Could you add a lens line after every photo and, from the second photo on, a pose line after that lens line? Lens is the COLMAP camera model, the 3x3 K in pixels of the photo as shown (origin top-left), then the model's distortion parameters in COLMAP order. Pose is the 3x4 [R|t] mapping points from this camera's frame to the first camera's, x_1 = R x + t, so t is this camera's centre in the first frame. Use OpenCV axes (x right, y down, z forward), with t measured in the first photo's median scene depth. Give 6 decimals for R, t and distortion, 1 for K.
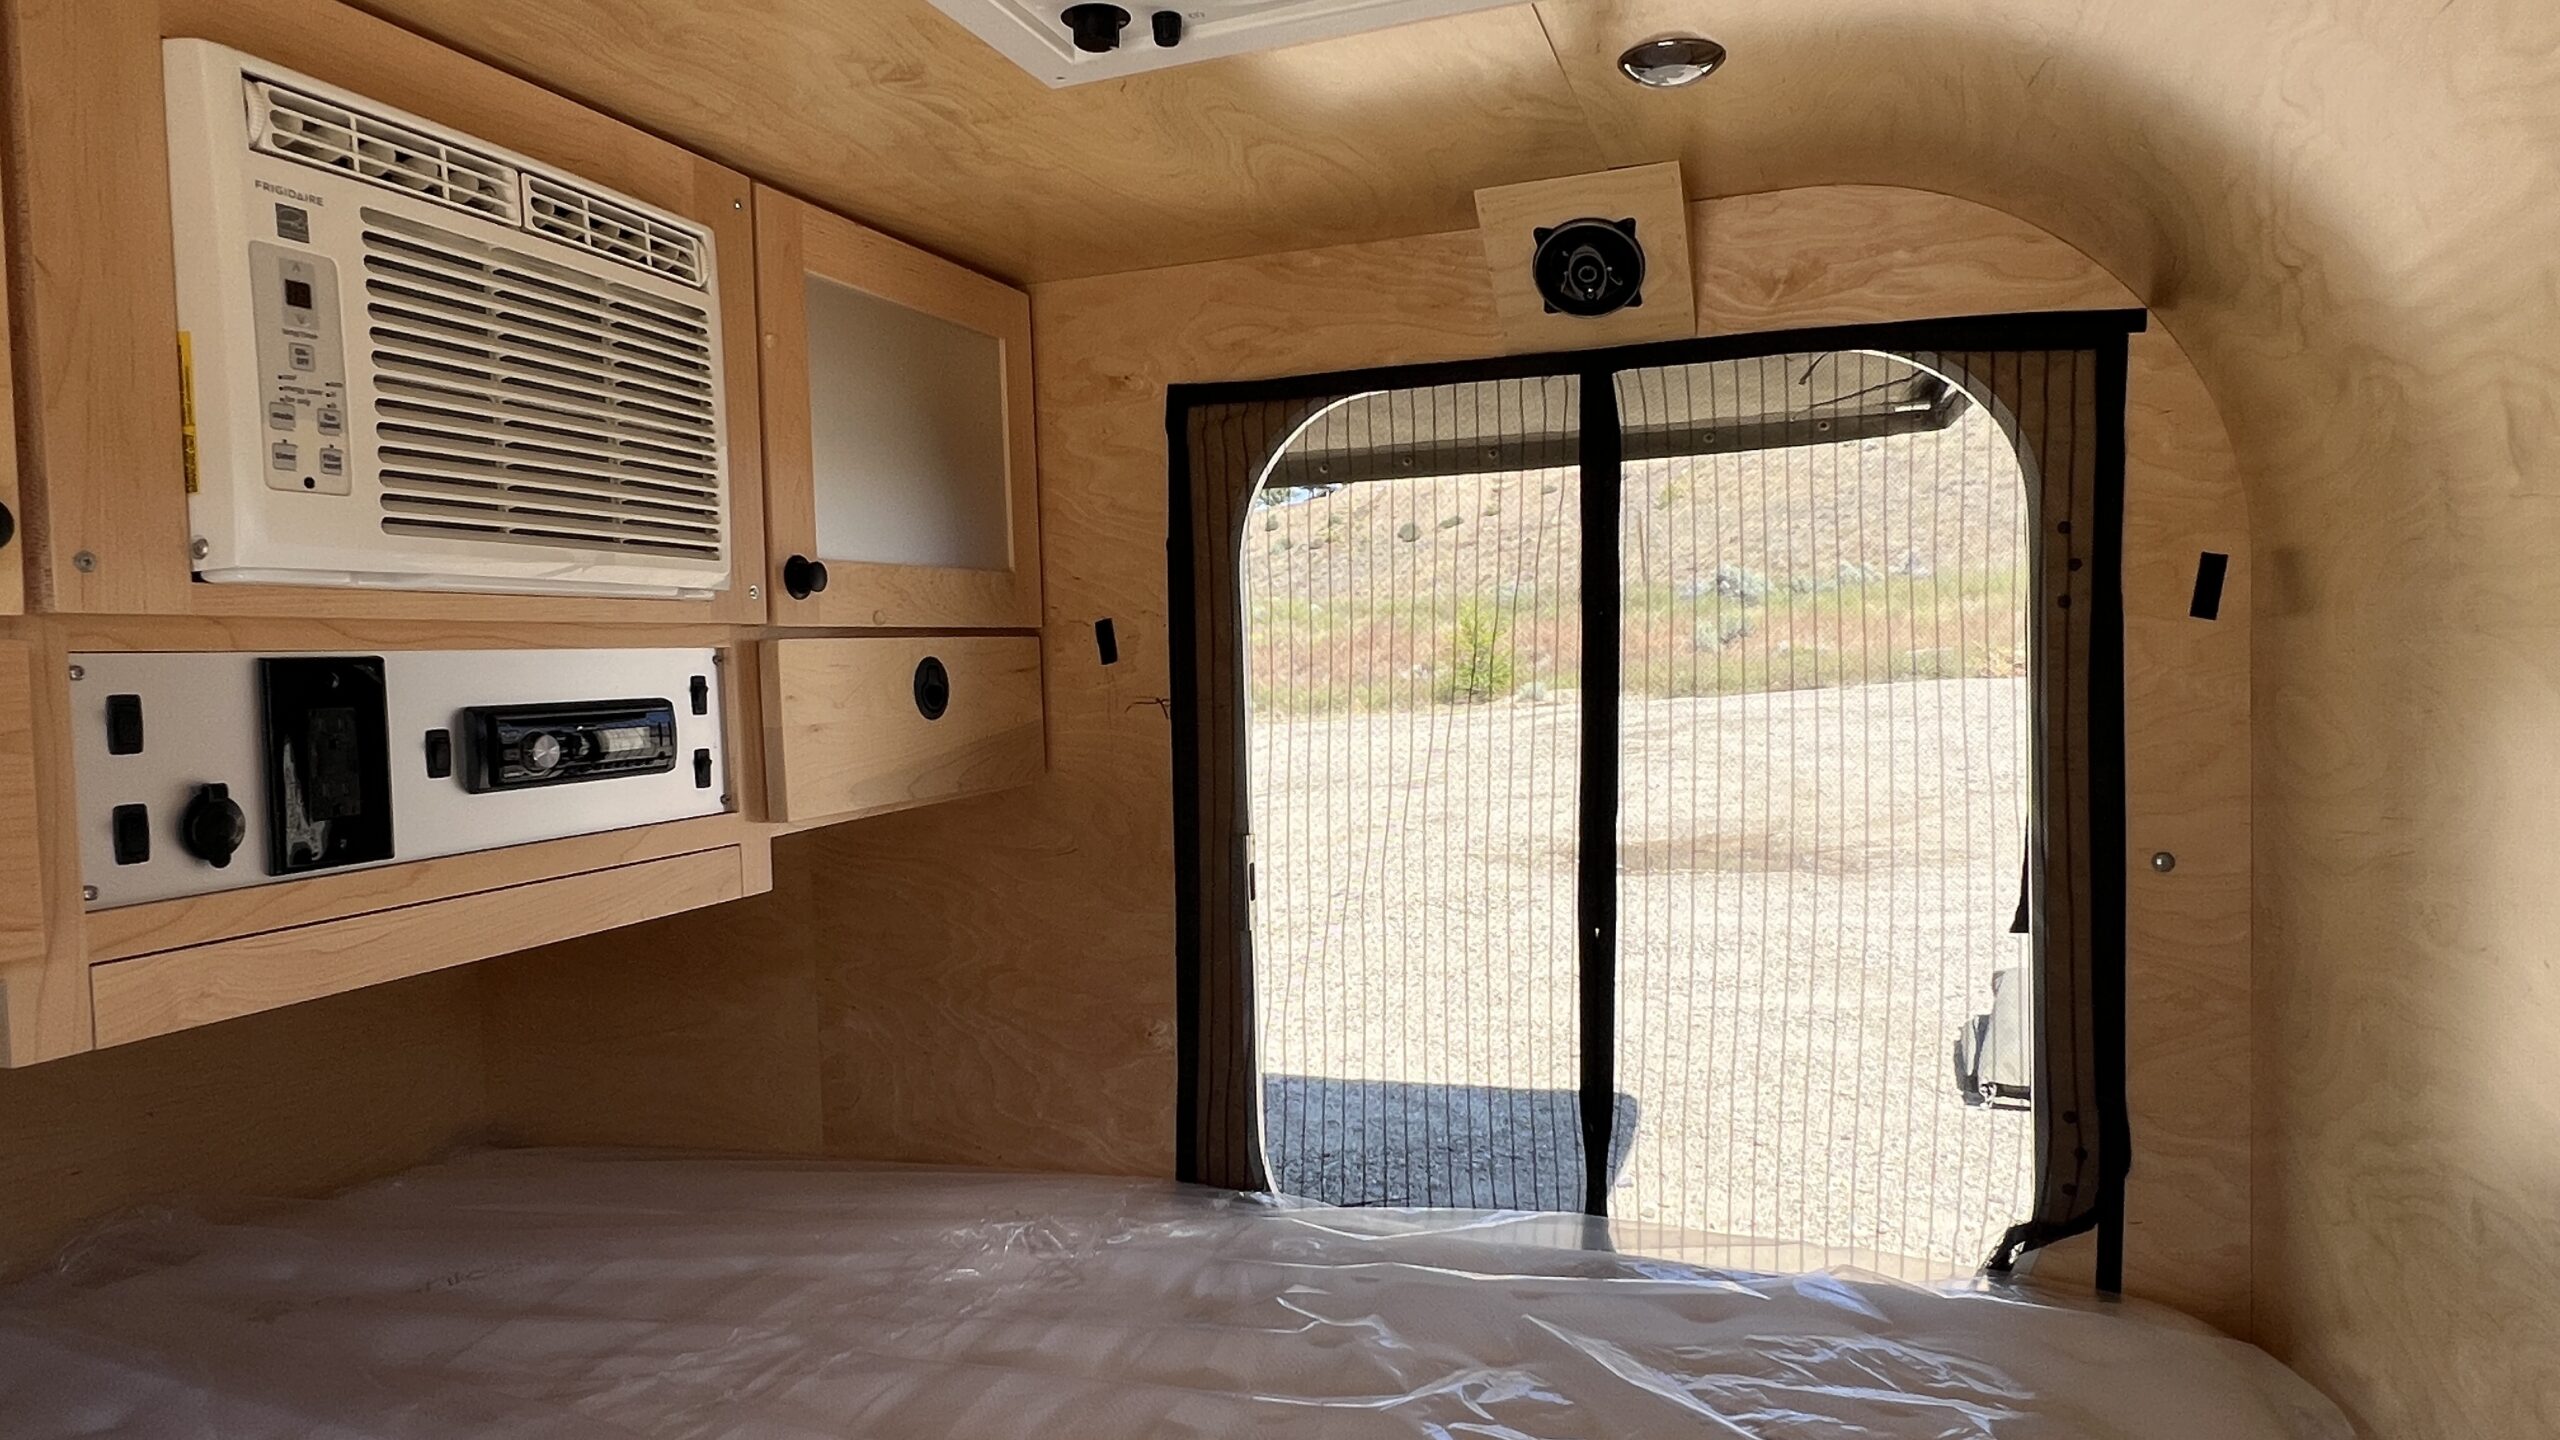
lens RADIAL K [[1551.2, 0, 1280.0], [0, 1551.2, 720.0], [0, 0, 1]] dist [-0.001445, -0.001087]
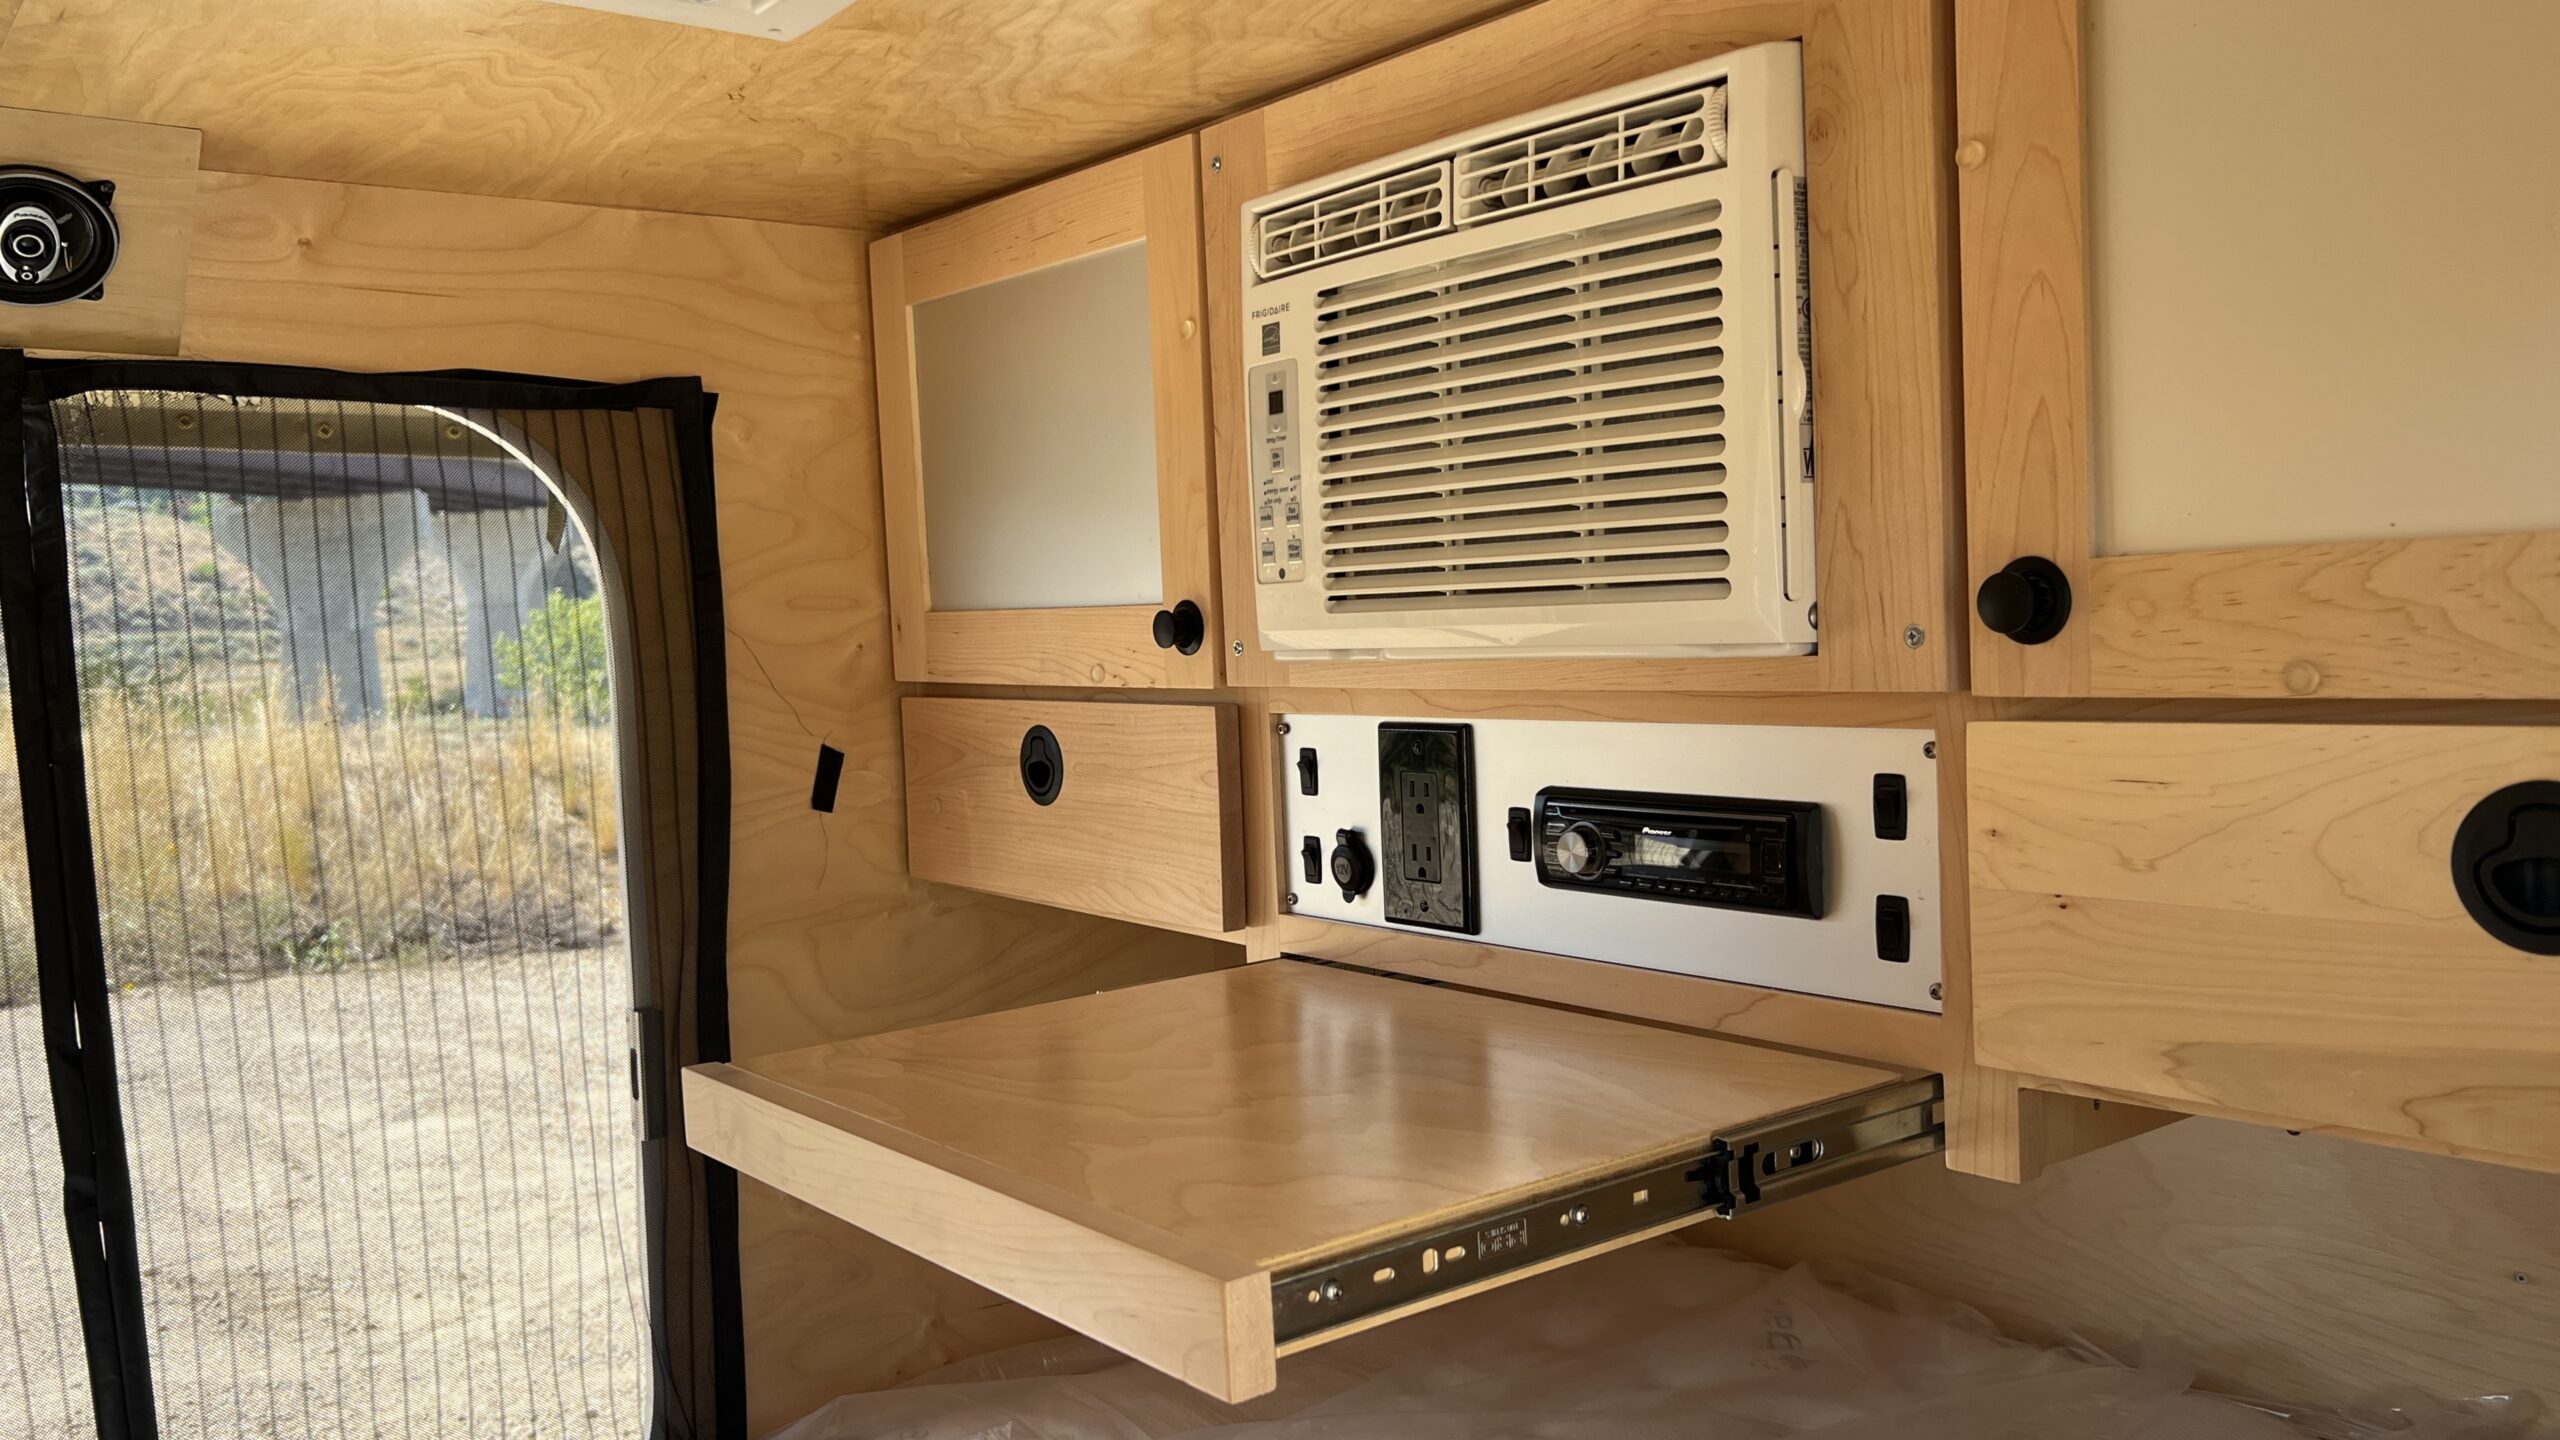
lens RADIAL K [[2032.3, 0, 1280.0], [0, 2032.3, 720.0], [0, 0, 1]] dist [0.014743, -0.012384]
pose [[-0.545317, 0.111238, -0.830816, 0.512444], [0.034083, 0.993278, 0.110619, -0.183310], [0.837537, 0.032006, -0.545442, 1.566831]]
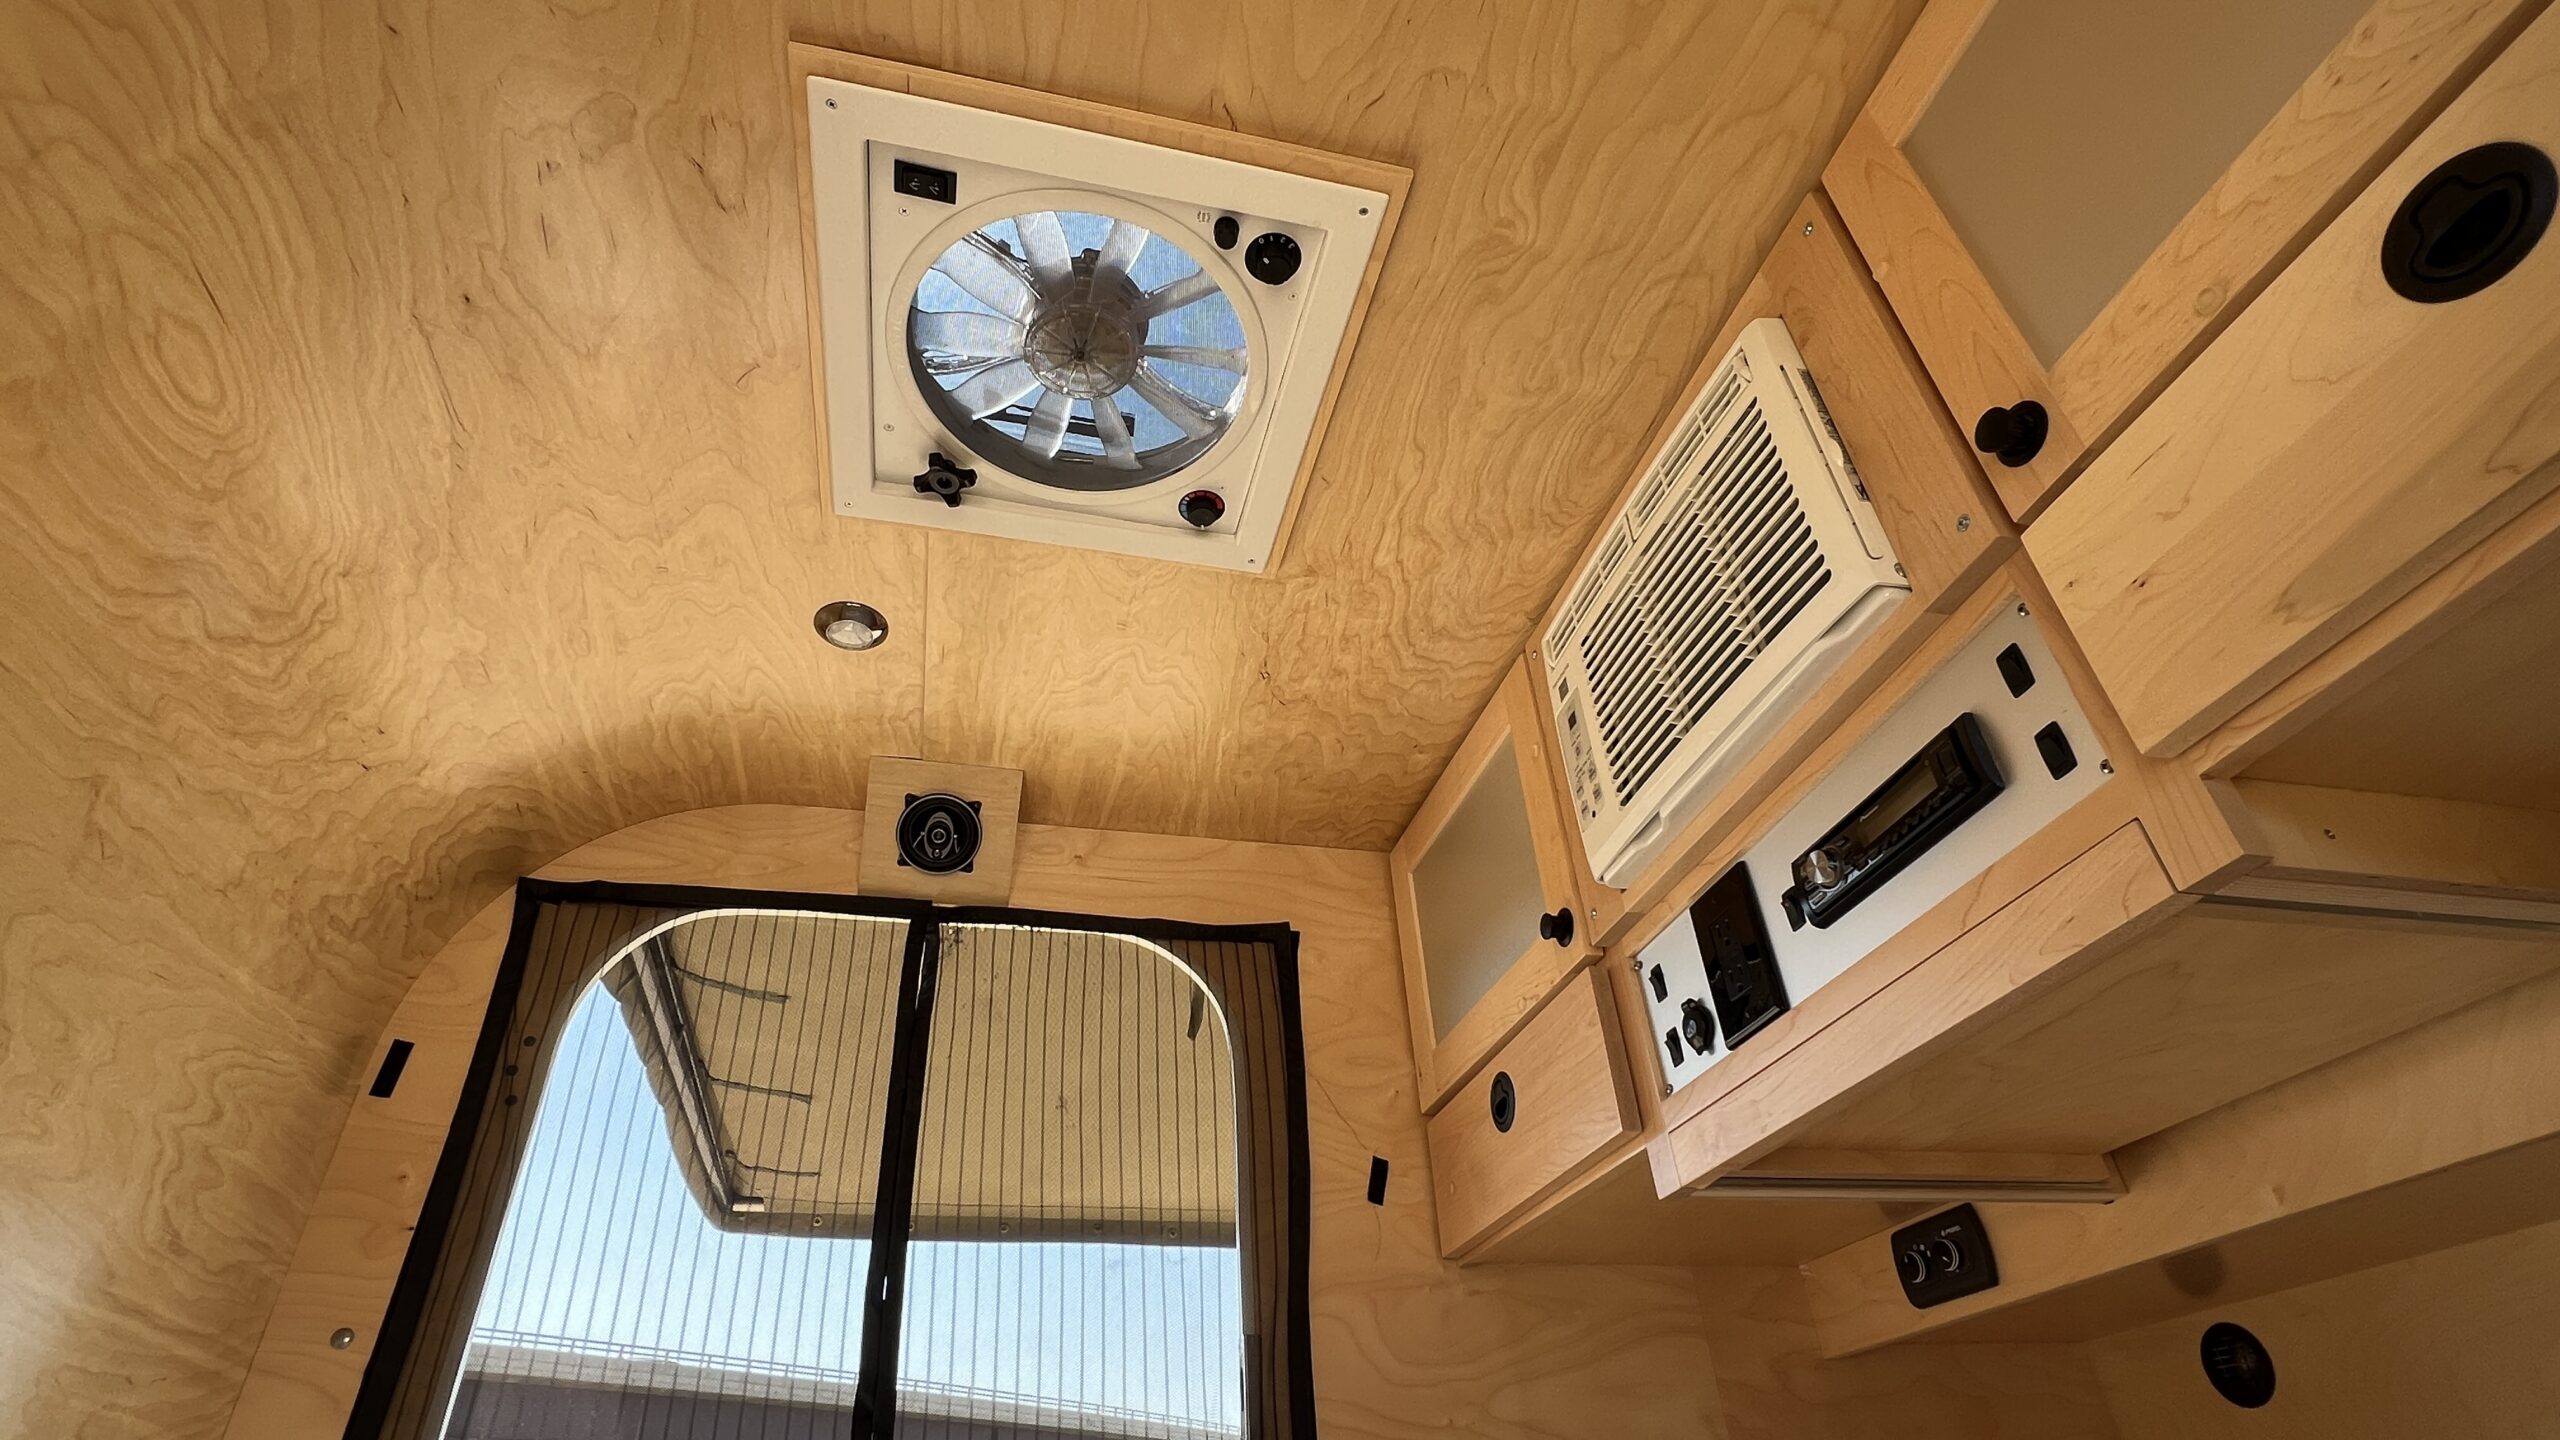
lens RADIAL K [[1233.6, 0, 1280.0], [0, 1233.6, 720.0], [0, 0, 1]] dist [-0.000581, -0.001753]
pose [[-0.833231, -0.255090, -0.490566, 0.266074], [0.066237, 0.834781, -0.546584, 0.391399], [0.548943, -0.487924, -0.678669, 1.525594]]
